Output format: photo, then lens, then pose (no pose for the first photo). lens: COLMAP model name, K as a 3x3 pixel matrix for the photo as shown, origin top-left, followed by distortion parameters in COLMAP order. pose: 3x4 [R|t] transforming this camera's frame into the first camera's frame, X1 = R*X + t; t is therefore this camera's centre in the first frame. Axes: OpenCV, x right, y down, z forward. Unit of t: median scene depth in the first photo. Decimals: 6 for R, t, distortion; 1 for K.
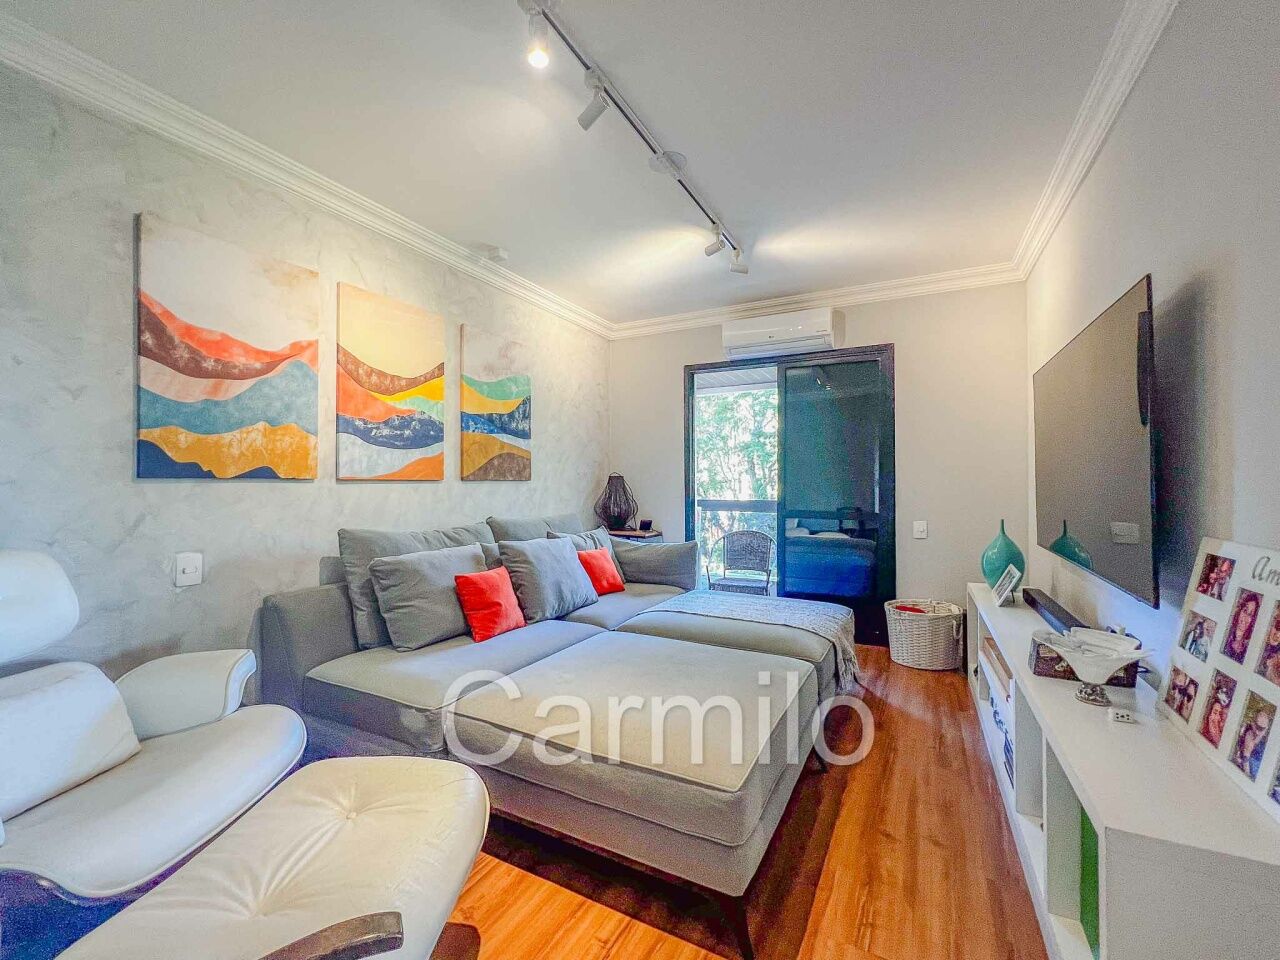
lens RADIAL K [[534.5, 0, 635.0], [0, 534.5, 482.2], [0, 0, 1]] dist [-0.000503, 0.000053]
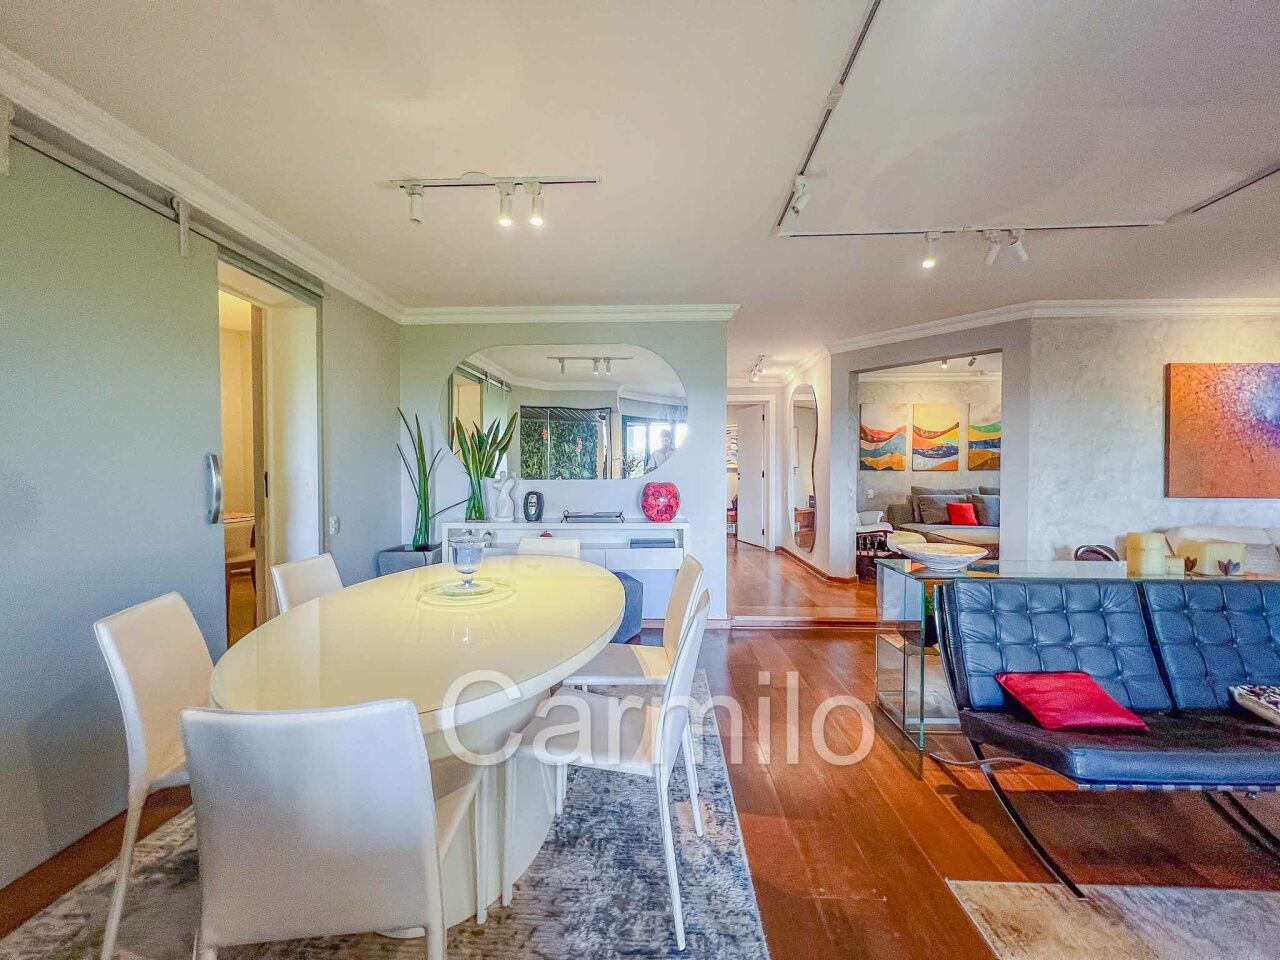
lens RADIAL K [[514.9, 0, 636.7], [0, 514.9, 481.3], [0, 0, 1]] dist [-0.000117, -0.000024]
pose [[0.431426, 0.021310, -0.901897, 1.236672], [0.002584, 0.999688, 0.024856, -0.015770], [0.902145, -0.013054, 0.431236, -1.469791]]
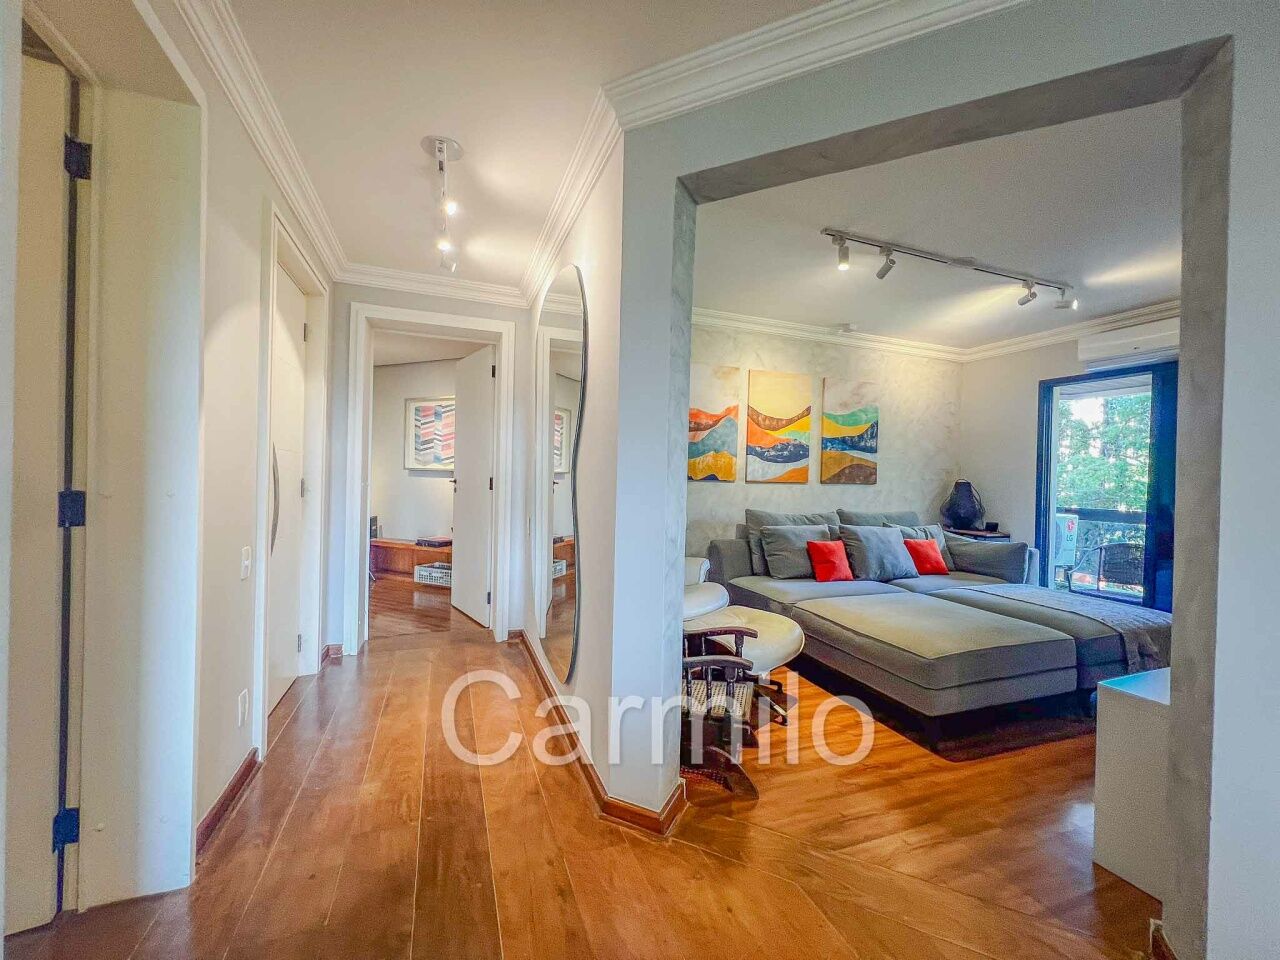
lens RADIAL K [[514.9, 0, 636.7], [0, 514.9, 481.3], [0, 0, 1]] dist [-0.000117, -0.000024]
pose [[0.748507, 0.025954, -0.662619, 0.272815], [-0.024683, 0.999632, 0.011271, -0.013700], [0.662667, 0.007919, 0.748872, -0.466833]]
